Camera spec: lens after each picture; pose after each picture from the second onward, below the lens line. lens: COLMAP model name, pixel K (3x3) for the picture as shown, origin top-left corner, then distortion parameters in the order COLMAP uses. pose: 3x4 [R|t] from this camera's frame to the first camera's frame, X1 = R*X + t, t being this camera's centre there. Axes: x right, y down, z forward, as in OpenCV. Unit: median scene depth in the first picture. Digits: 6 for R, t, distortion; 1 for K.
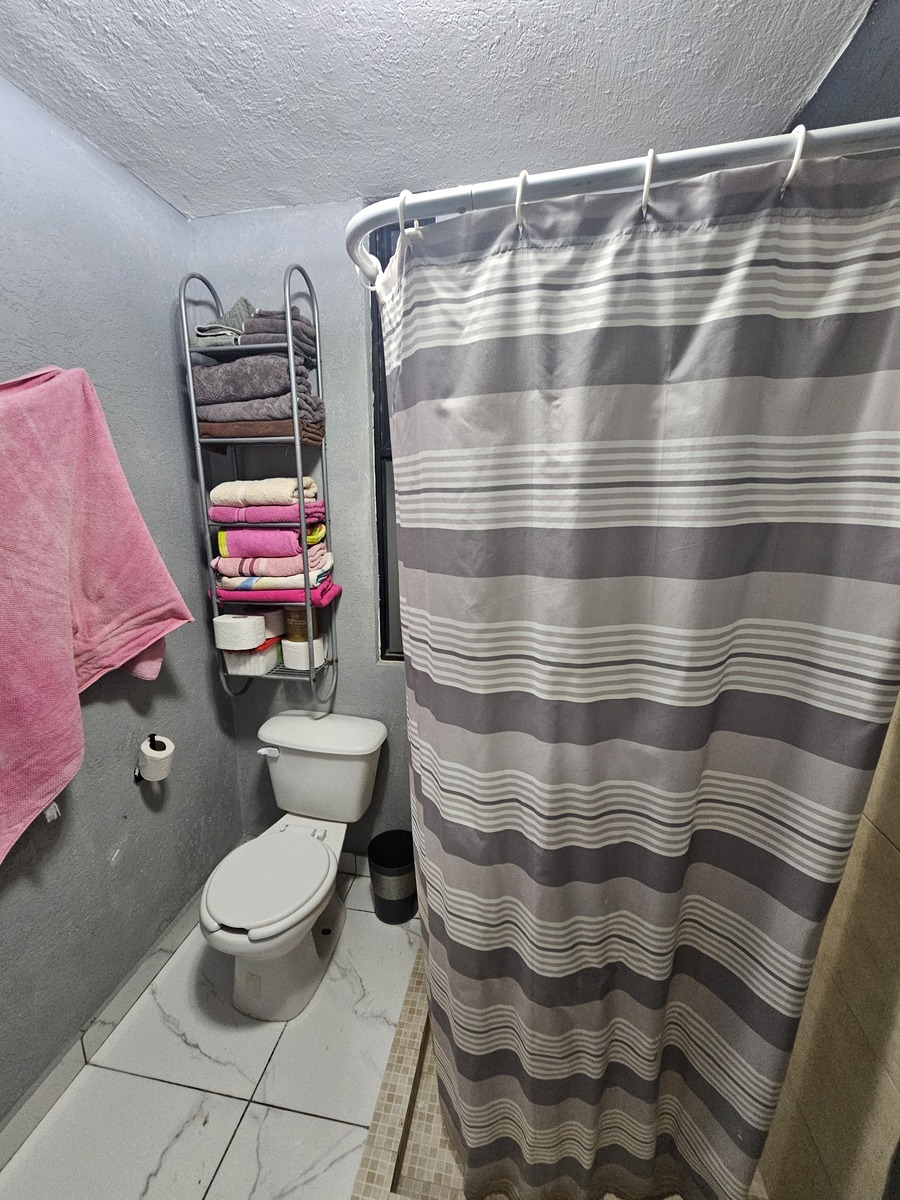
lens RADIAL K [[485.7, 0, 446.9], [0, 485.7, 595.9], [0, 0, 1]] dist [-0.002313, 0.000438]
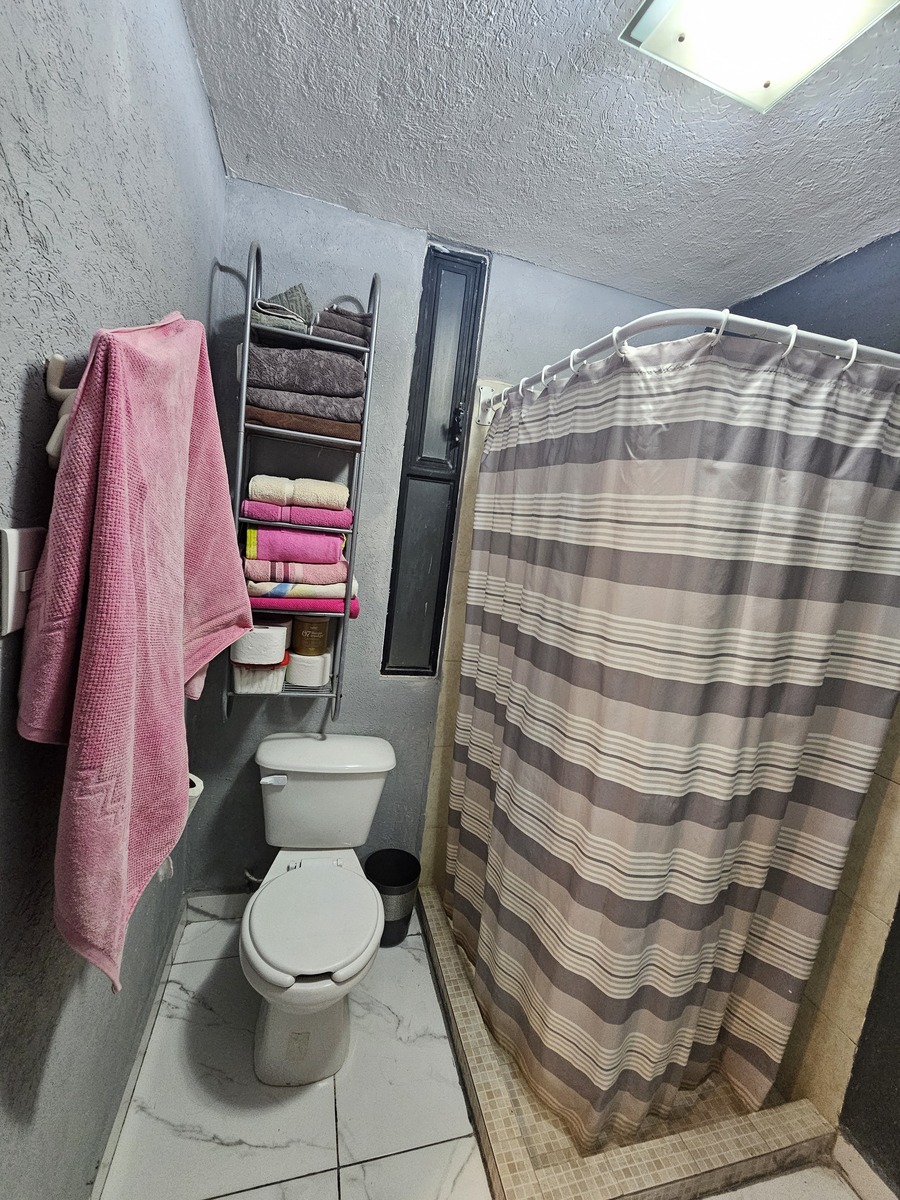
lens RADIAL K [[485.7, 0, 445.3], [0, 485.7, 597.4], [0, 0, 1]] dist [-0.002313, 0.000438]
pose [[0.897706, 0.050060, 0.437743, -1.234920], [-0.029155, 0.998096, -0.054353, 0.066100], [-0.439630, 0.036031, 0.897456, 0.136499]]
